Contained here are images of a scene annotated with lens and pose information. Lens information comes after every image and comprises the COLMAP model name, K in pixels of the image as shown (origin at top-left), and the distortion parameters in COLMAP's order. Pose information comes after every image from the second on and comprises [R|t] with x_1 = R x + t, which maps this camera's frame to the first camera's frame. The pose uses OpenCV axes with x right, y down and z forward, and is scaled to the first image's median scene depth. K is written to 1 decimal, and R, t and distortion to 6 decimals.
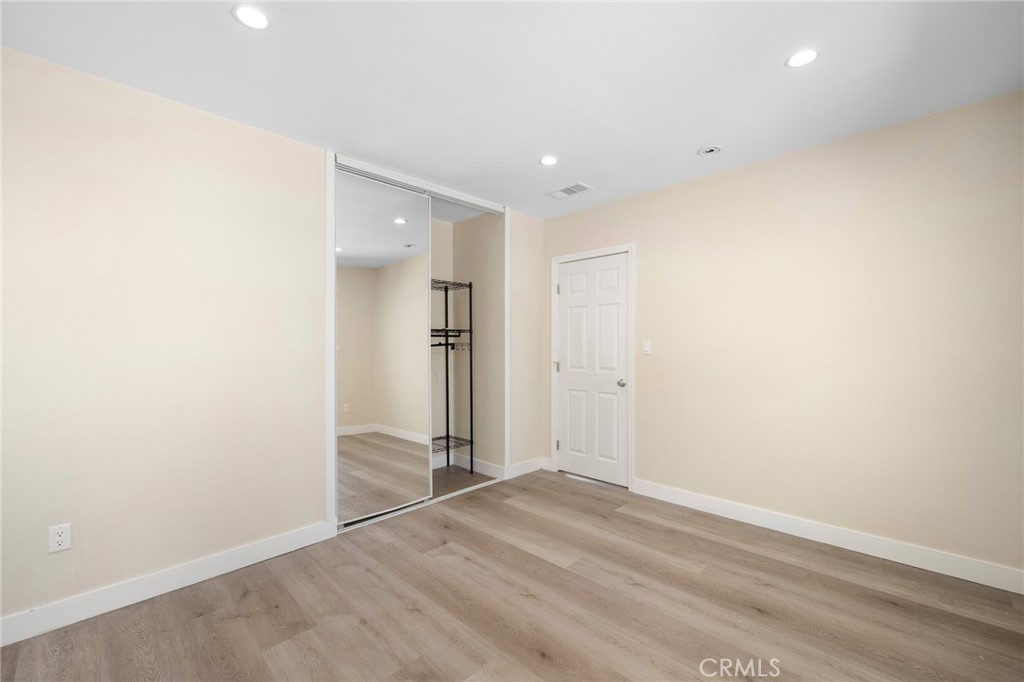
lens RADIAL K [[421.4, 0, 514.4], [0, 421.4, 343.7], [0, 0, 1]] dist [0.001793, -0.000461]
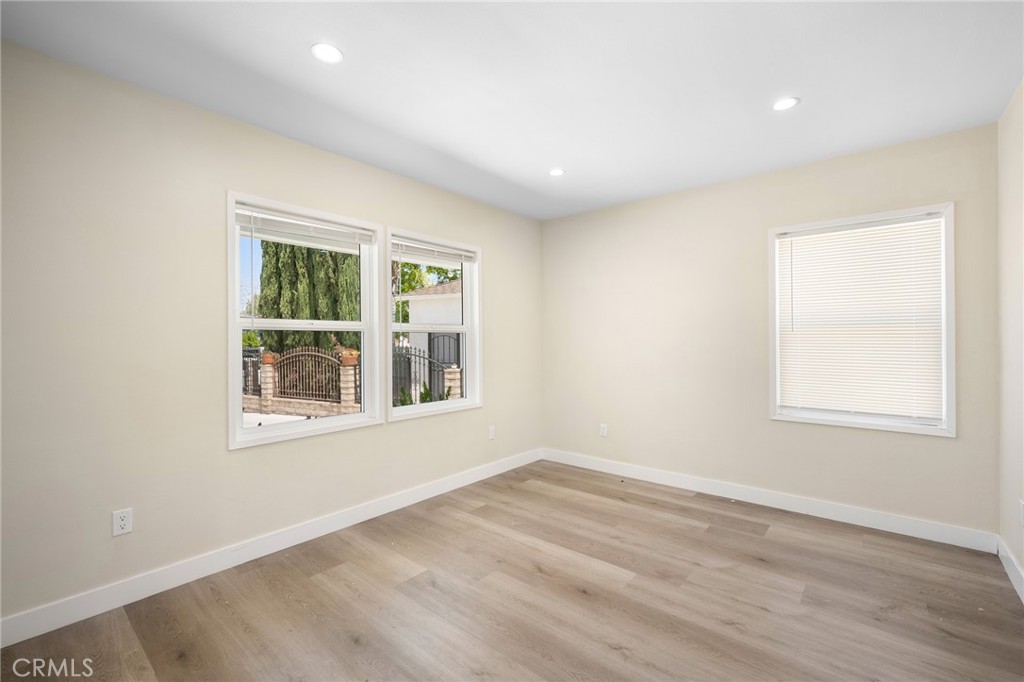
lens RADIAL K [[421.4, 0, 513.9], [0, 421.4, 332.9], [0, 0, 1]] dist [0.001793, -0.000461]
pose [[-0.997408, 0.011735, -0.070993, 0.324717], [0.012200, 0.999907, -0.006130, -0.016145], [0.070914, -0.006980, -0.997458, 2.035856]]
